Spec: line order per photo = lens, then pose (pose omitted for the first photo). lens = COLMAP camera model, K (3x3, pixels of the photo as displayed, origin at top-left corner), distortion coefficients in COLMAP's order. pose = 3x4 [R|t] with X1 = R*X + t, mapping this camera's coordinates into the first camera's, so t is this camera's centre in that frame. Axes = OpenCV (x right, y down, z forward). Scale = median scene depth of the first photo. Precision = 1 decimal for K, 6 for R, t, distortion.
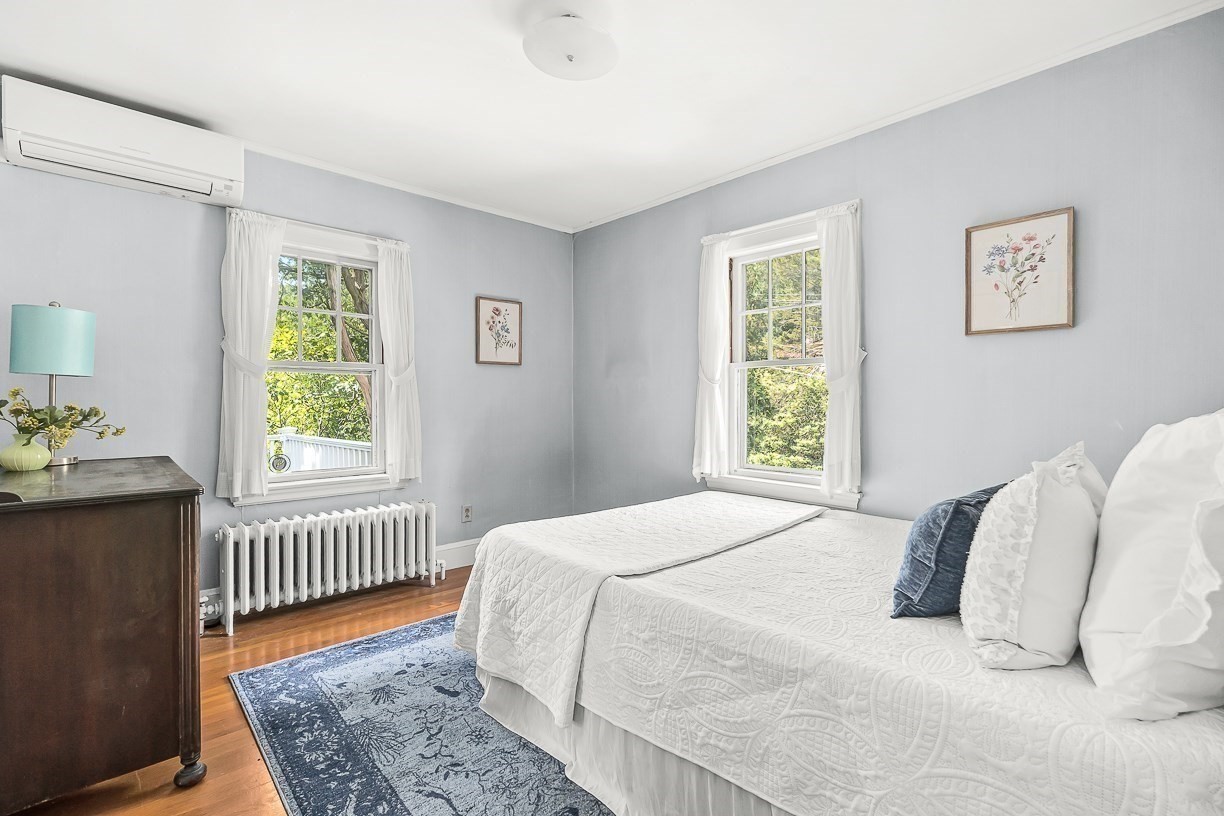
lens RADIAL K [[549.8, 0, 608.9], [0, 549.8, 408.6], [0, 0, 1]] dist [0.003606, -0.000222]
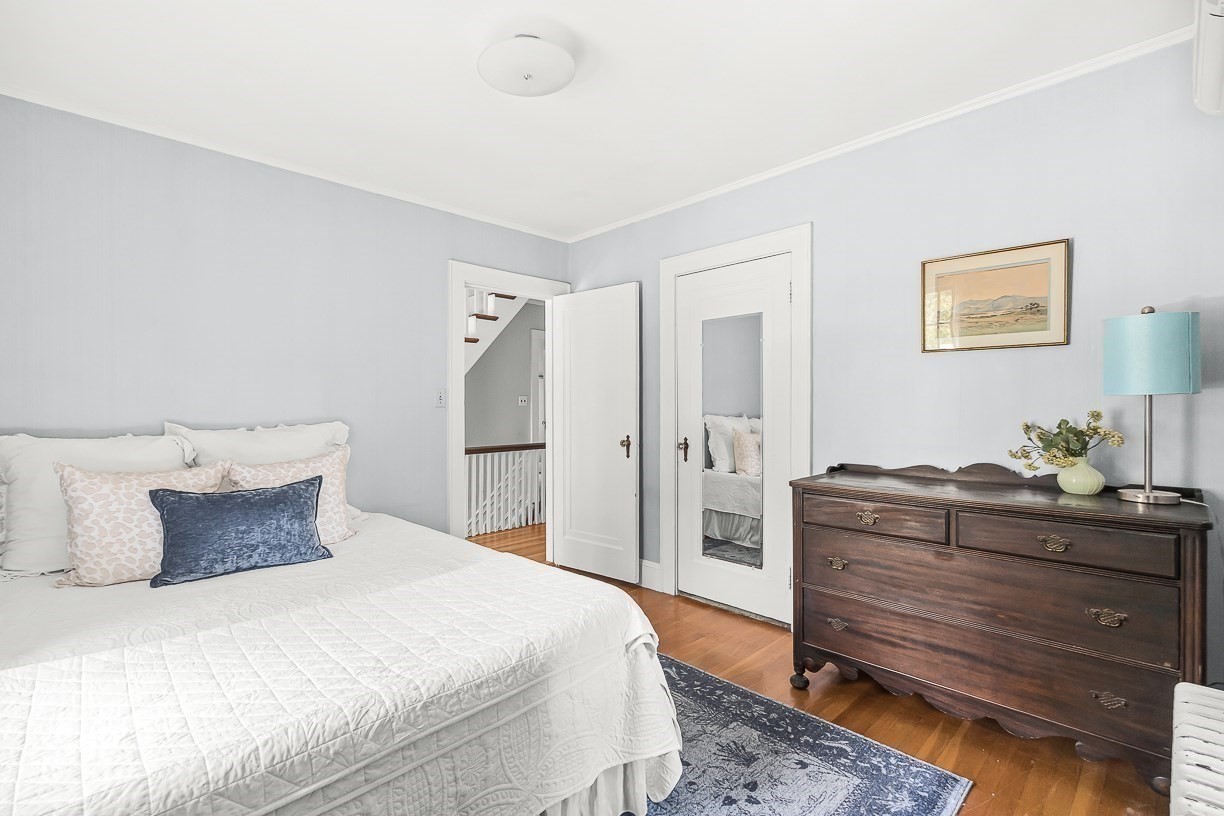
lens RADIAL K [[549.8, 0, 614.6], [0, 549.8, 407.4], [0, 0, 1]] dist [0.003606, -0.000222]
pose [[-0.999144, -0.004117, -0.041155, -0.167417], [-0.005041, 0.999737, 0.022378, -0.057426], [0.041052, 0.022567, -0.998902, 1.839050]]
